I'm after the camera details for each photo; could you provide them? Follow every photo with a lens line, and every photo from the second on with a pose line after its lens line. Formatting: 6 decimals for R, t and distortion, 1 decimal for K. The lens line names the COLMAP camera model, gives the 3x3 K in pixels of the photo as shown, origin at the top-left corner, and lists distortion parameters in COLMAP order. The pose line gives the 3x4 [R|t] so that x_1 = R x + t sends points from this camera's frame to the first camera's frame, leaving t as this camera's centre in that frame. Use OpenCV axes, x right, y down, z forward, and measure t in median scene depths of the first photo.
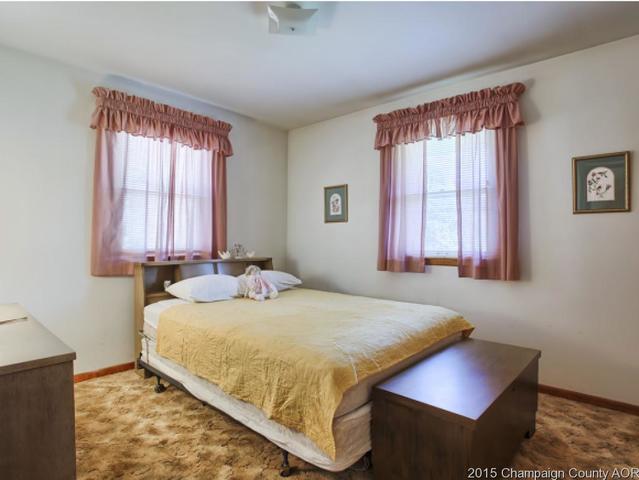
lens RADIAL K [[358.7, 0, 321.6], [0, 358.7, 239.7], [0, 0, 1]] dist [-0.030935, 0.000688]
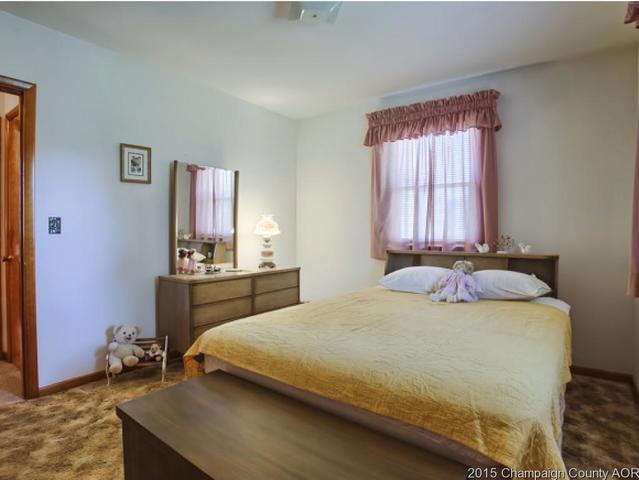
lens RADIAL K [[358.7, 0, 321.6], [0, 358.7, 236.9], [0, 0, 1]] dist [-0.030935, 0.000688]
pose [[0.121139, 0.005500, -0.992620, 0.582777], [-0.001792, 0.999984, 0.005322, 0.014682], [0.992634, 0.001134, 0.121147, 0.584542]]
